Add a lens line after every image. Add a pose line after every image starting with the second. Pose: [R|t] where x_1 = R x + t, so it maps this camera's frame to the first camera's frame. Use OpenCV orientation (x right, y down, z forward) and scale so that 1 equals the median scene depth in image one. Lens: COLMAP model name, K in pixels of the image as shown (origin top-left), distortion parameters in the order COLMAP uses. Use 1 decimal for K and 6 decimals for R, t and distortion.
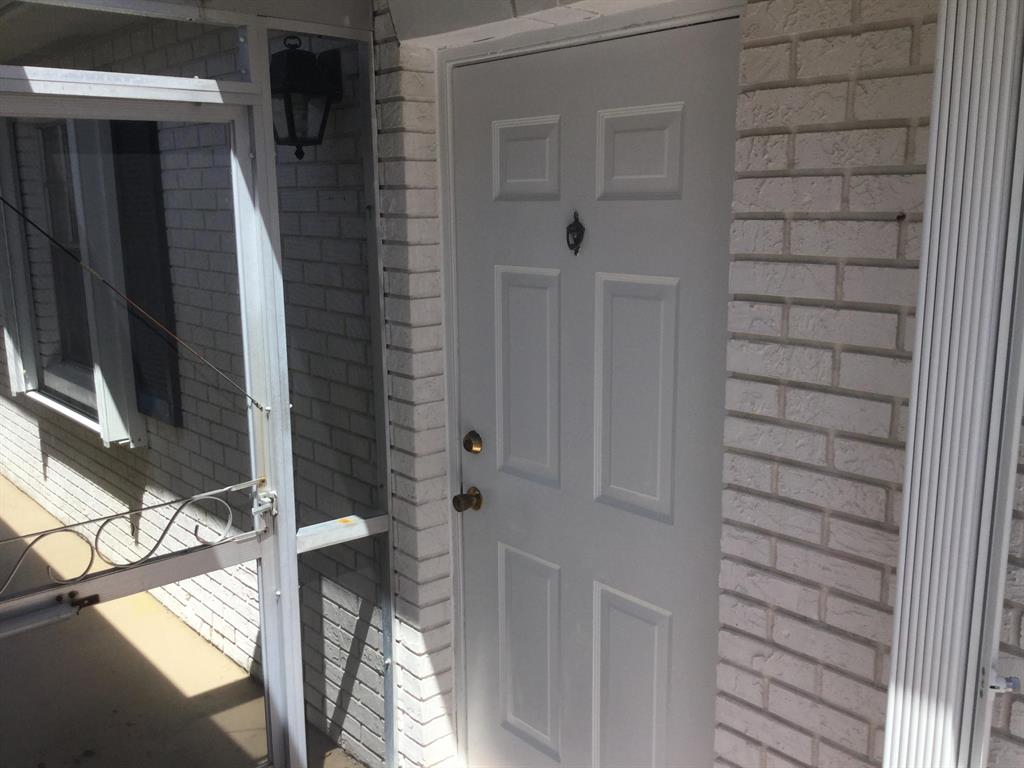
lens RADIAL K [[928.4, 0, 512.1], [0, 928.4, 385.6], [0, 0, 1]] dist [0.058379, -0.097987]
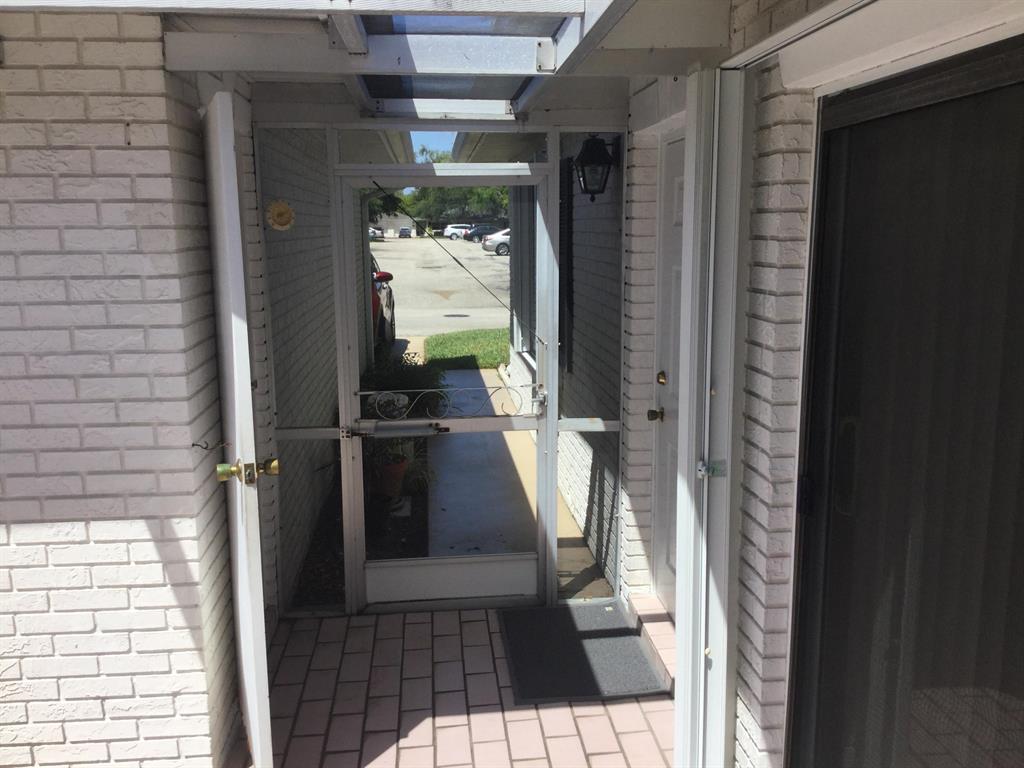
lens RADIAL K [[928.4, 0, 514.1], [0, 928.4, 382.4], [0, 0, 1]] dist [0.058379, -0.097987]
pose [[0.806213, 0.096532, -0.583696, 0.684068], [-0.112639, 0.993597, 0.008742, 0.083568], [0.580803, 0.058699, 0.811925, -0.435432]]
